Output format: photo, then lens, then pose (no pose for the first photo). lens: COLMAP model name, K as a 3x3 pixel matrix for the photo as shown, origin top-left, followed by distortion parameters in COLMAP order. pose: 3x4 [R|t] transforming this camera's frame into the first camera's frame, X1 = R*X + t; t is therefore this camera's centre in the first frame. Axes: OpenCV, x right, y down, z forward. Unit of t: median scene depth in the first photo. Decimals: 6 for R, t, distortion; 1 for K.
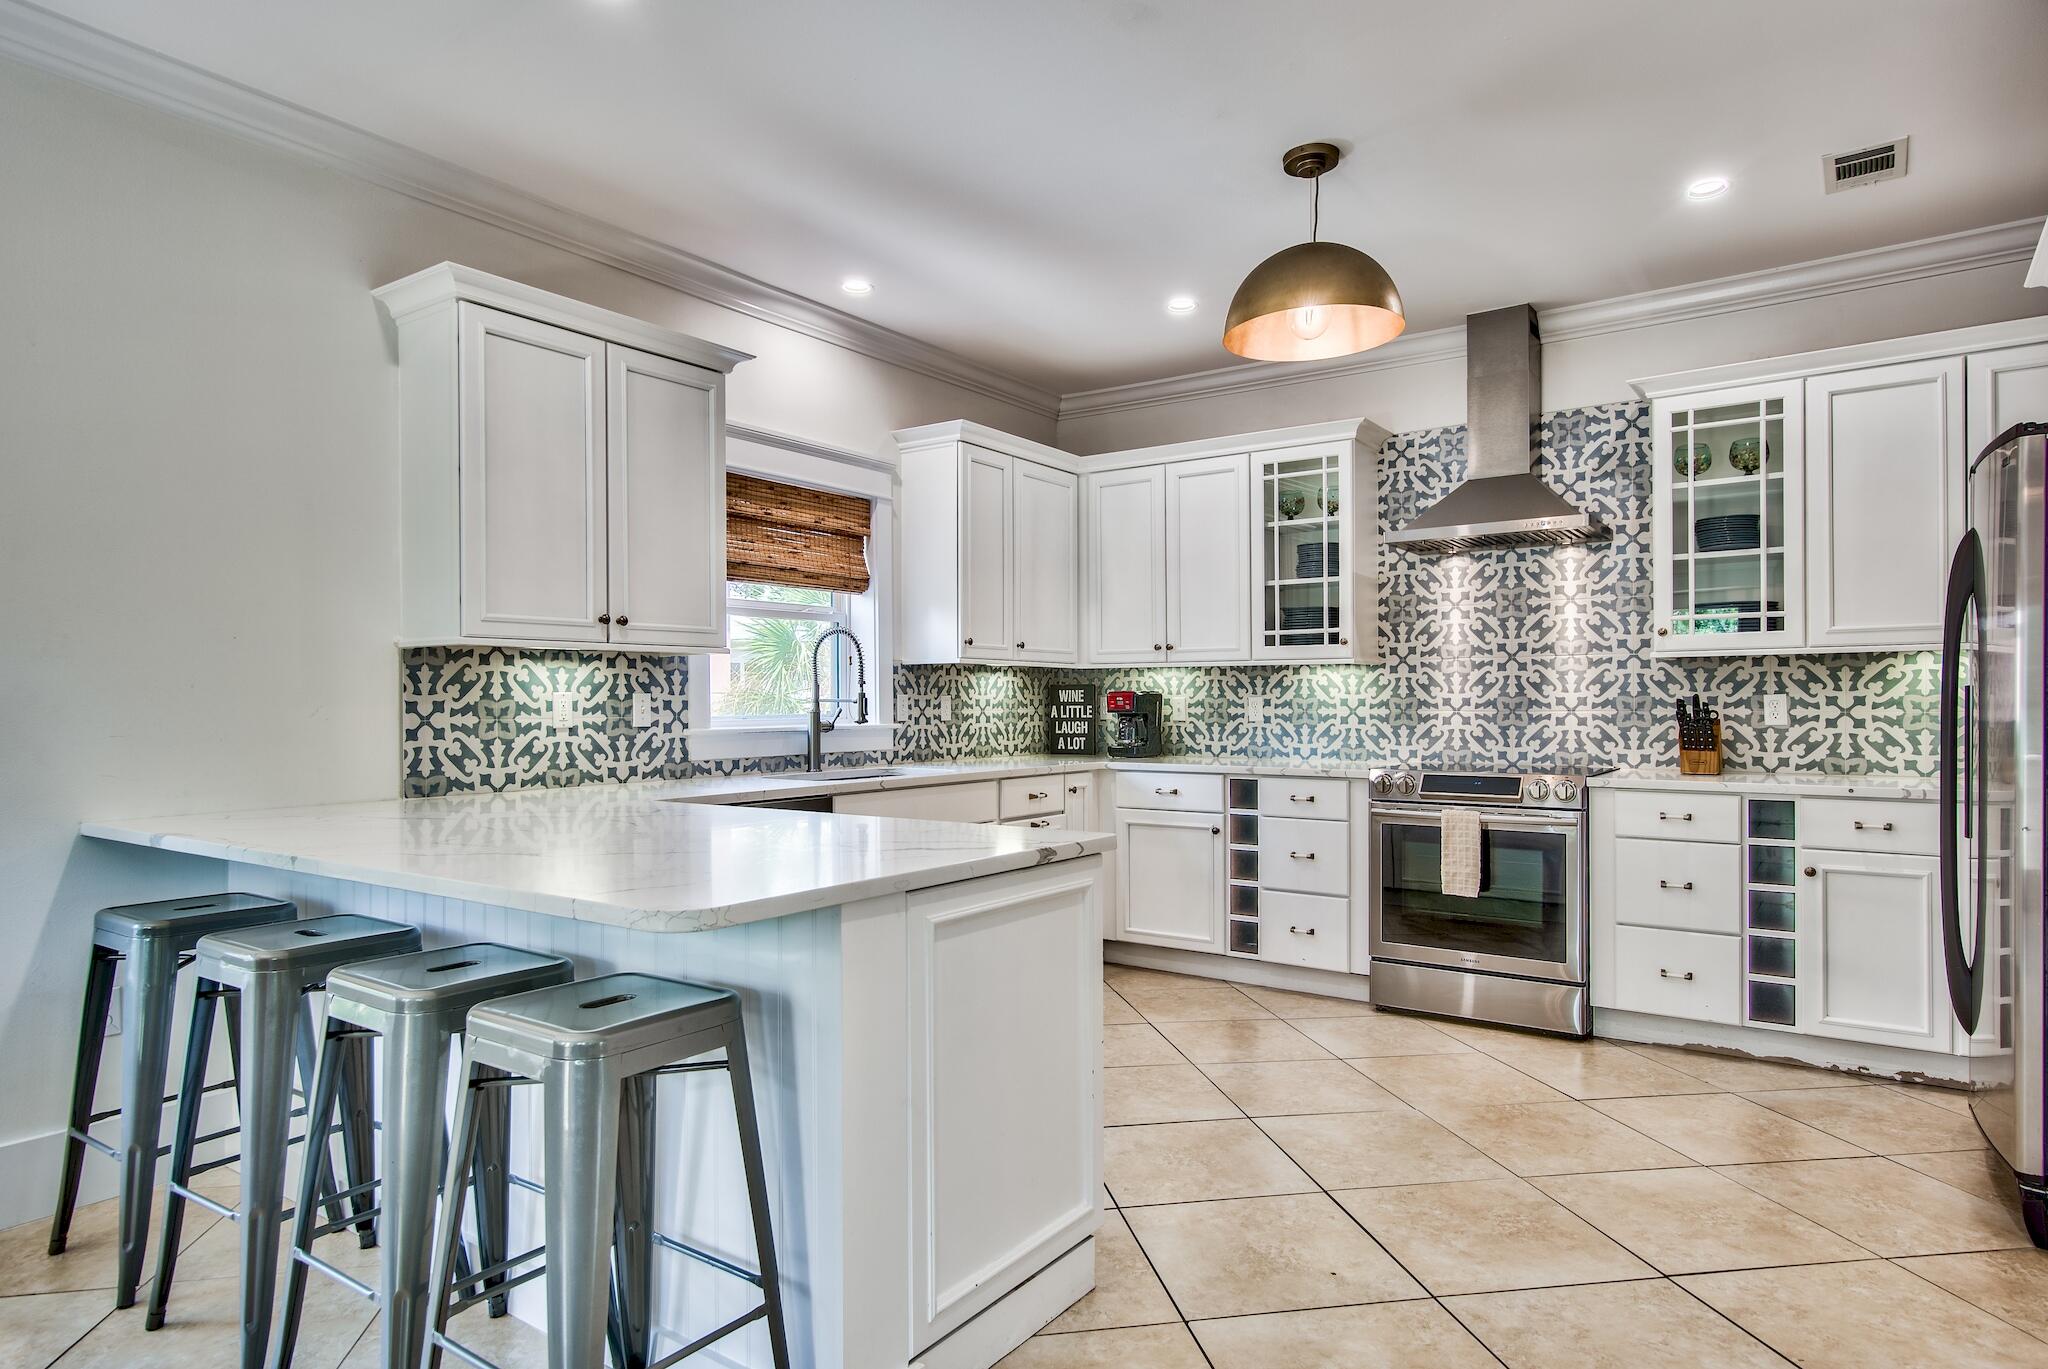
lens RADIAL K [[1187.1, 0, 1023.2], [0, 1187.1, 699.9], [0, 0, 1]] dist [0.014401, -0.001922]
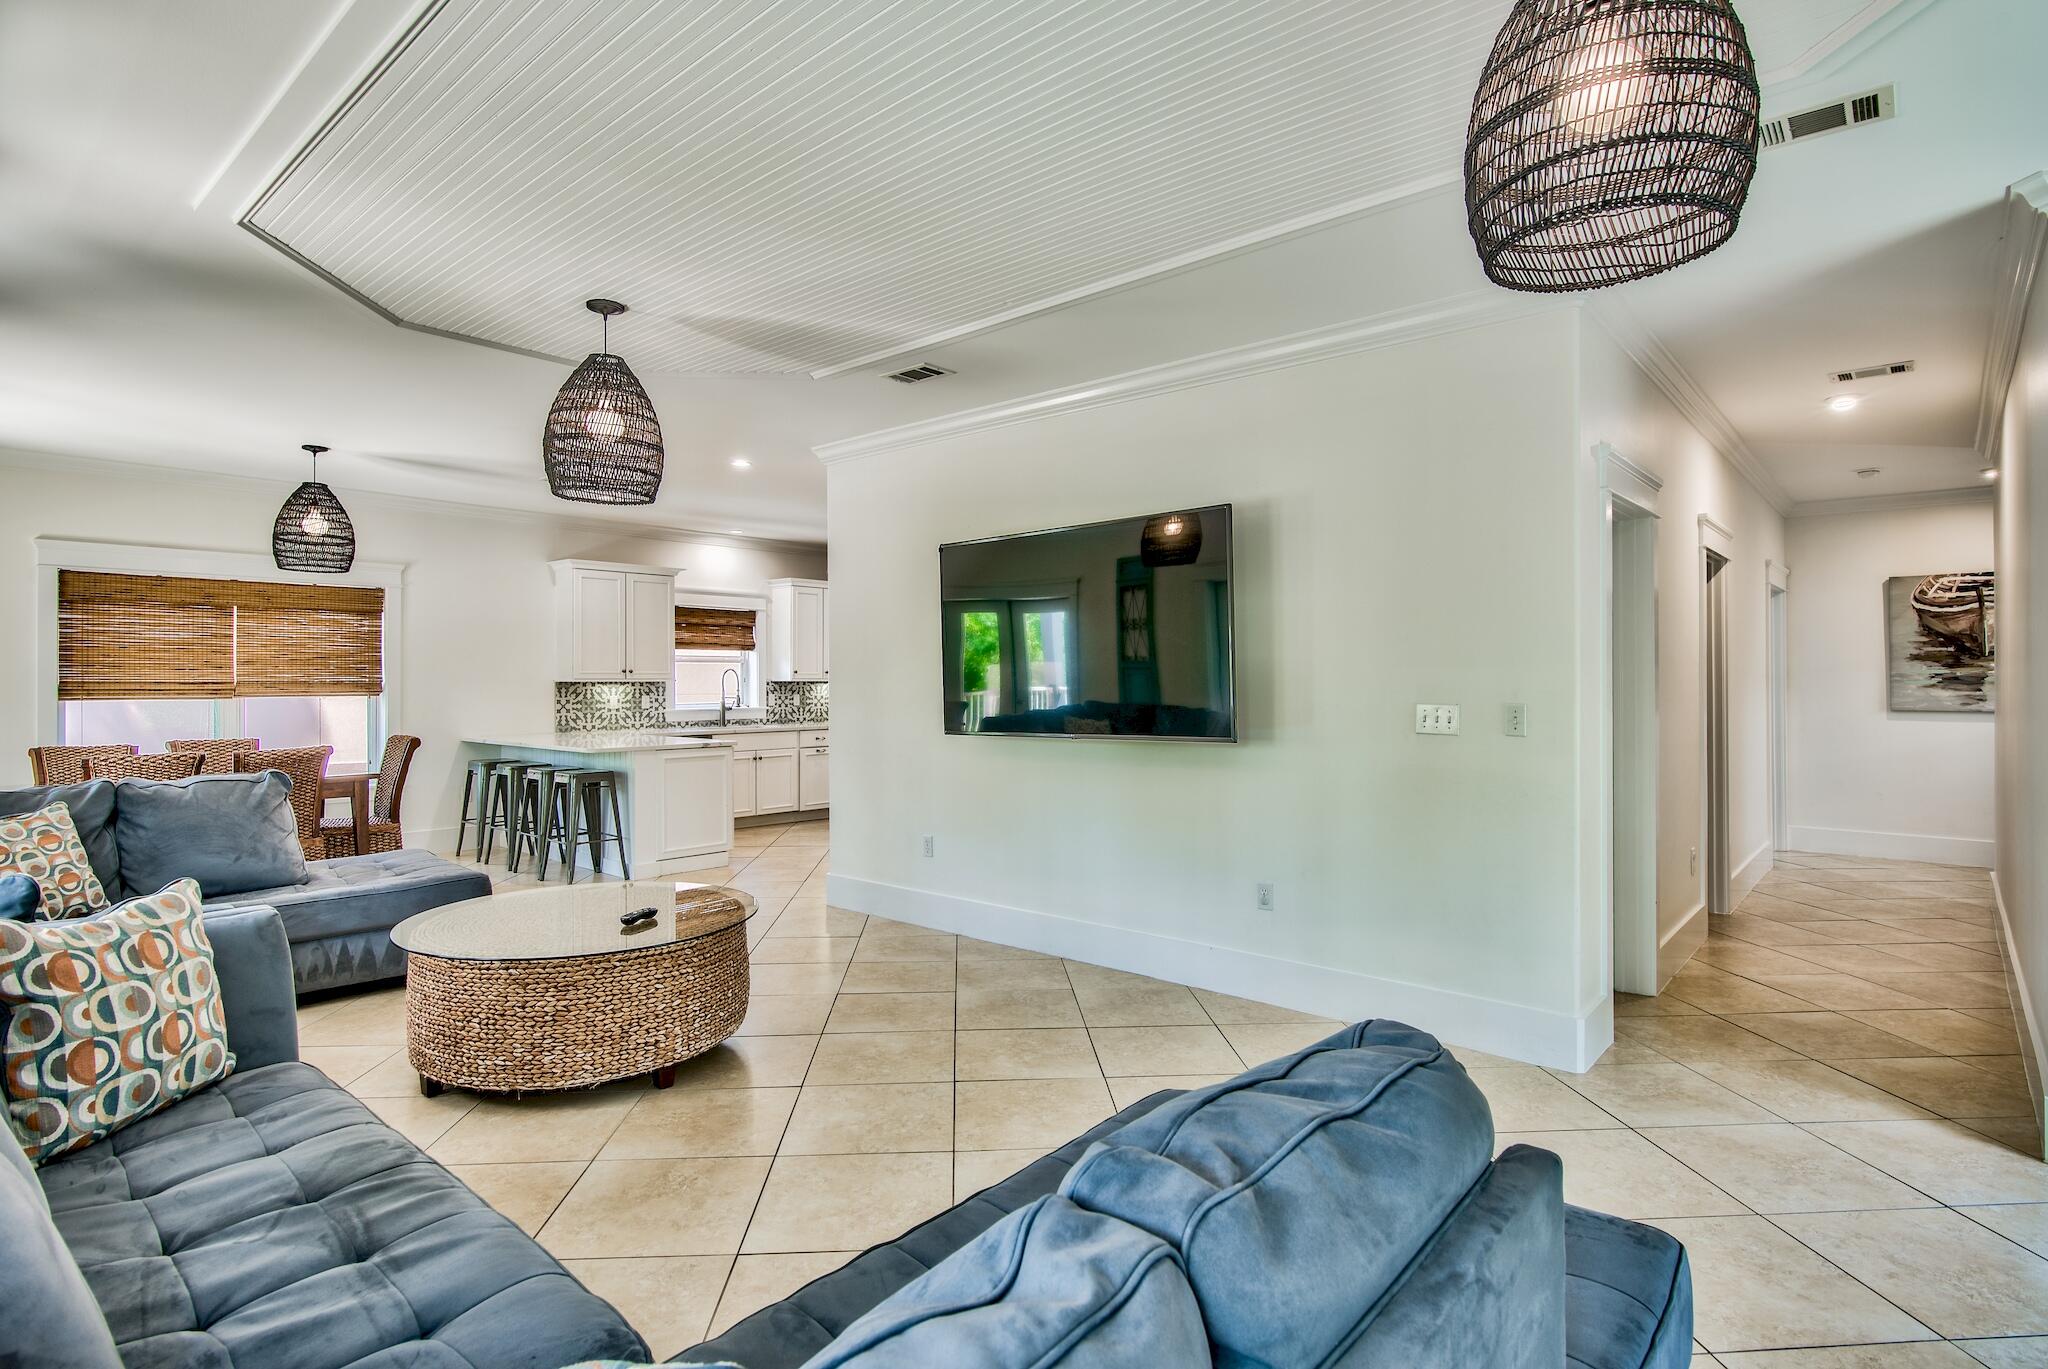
lens RADIAL K [[1048.6, 0, 1031.5], [0, 1048.6, 678.6], [0, 0, 1]] dist [0.000018, -0.000161]
pose [[0.994551, 0.001237, -0.104242, 0.767435], [-0.001367, 0.999998, -0.001172, -0.041718], [0.104240, 0.001308, 0.994551, -1.216771]]
